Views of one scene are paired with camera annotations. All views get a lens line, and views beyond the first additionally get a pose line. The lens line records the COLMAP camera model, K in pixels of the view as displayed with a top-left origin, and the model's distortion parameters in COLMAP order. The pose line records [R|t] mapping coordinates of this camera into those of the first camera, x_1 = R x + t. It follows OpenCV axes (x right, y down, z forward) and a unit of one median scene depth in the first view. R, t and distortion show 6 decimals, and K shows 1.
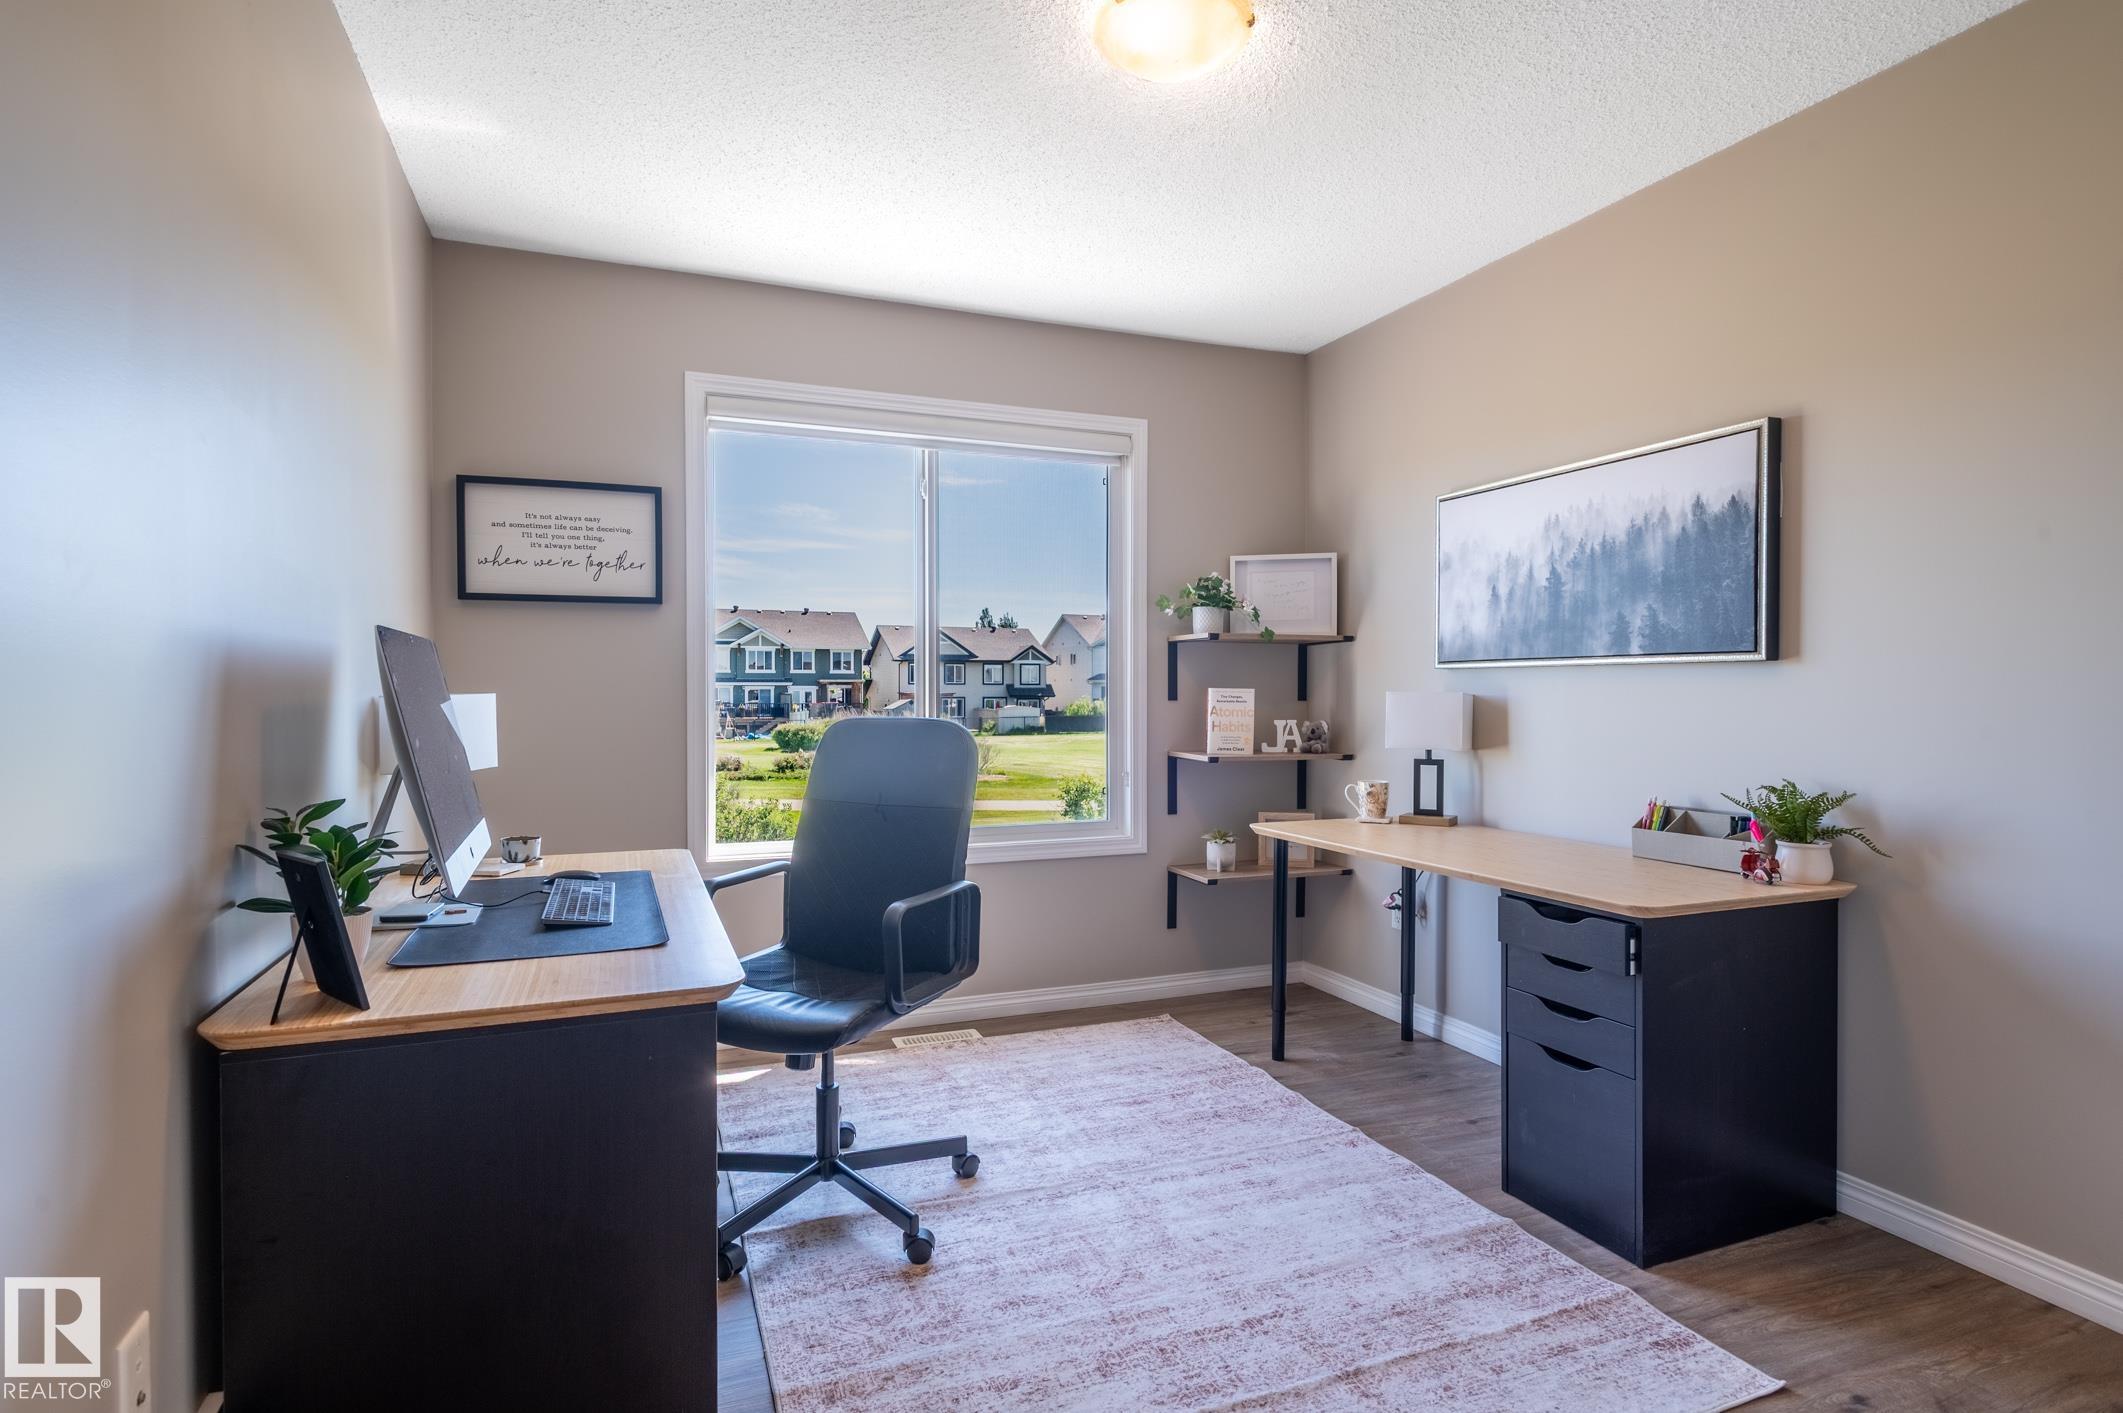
lens RADIAL K [[1107.0, 0, 1061.5], [0, 1107.0, 706.5], [0, 0, 1]] dist [-0.000260, -0.009435]
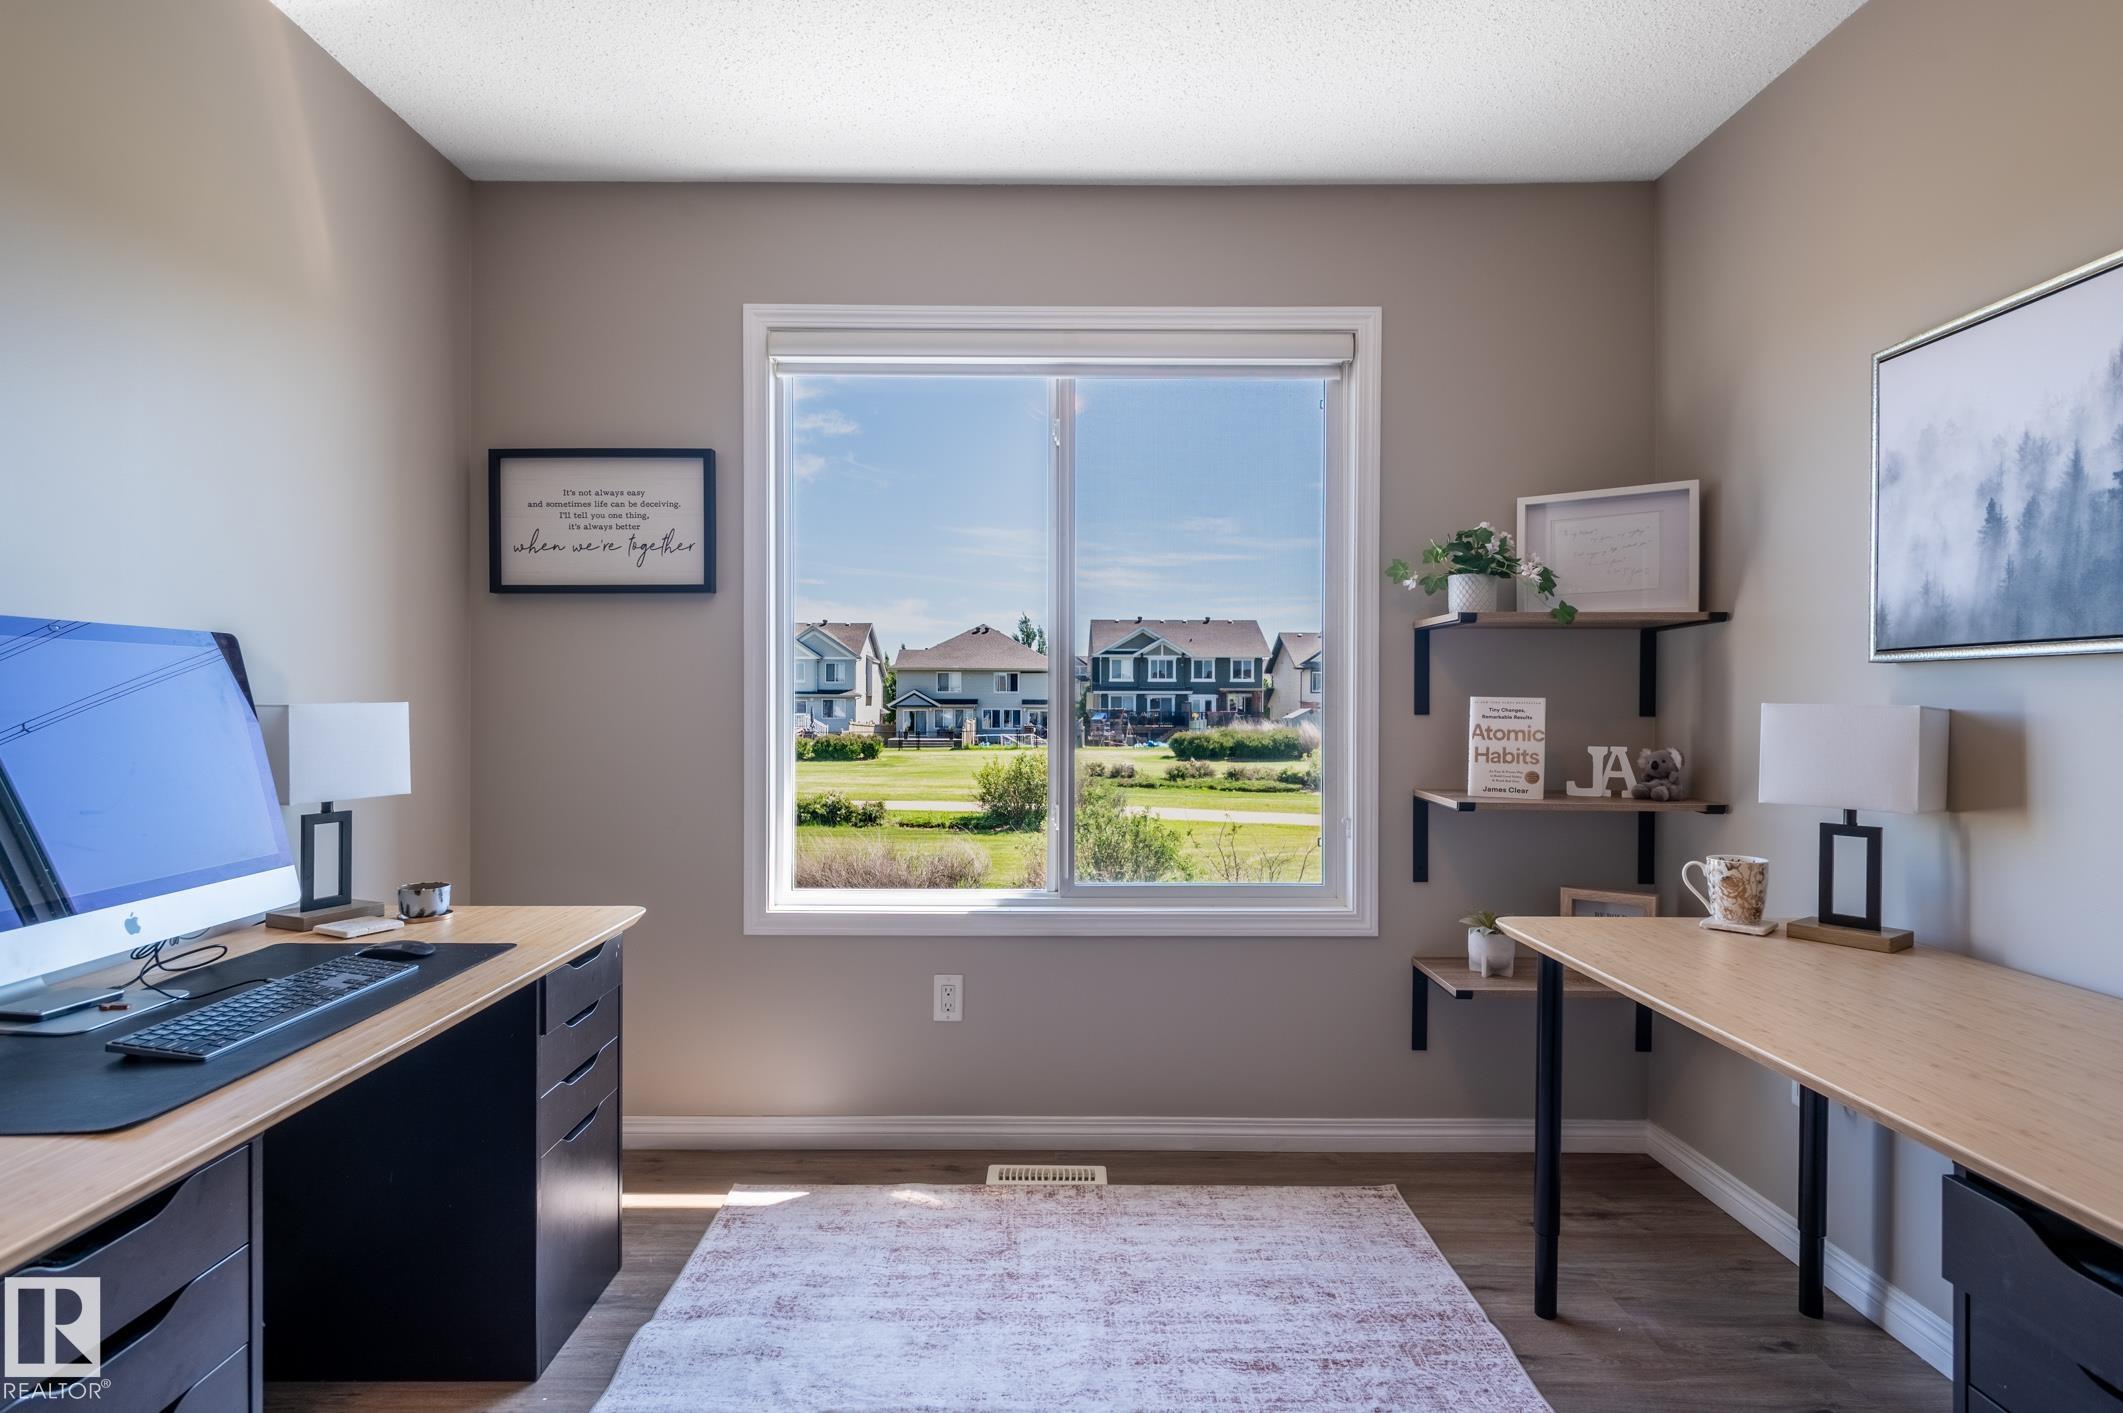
lens RADIAL K [[1099.3, 0, 1044.9], [0, 1099.3, 707.0], [0, 0, 1]] dist [0.011566, -0.010538]
pose [[0.926378, 0.004668, -0.376566, 0.147145], [-0.007444, 0.999955, -0.005917, -0.004847], [0.376522, 0.008284, 0.926371, 0.298047]]
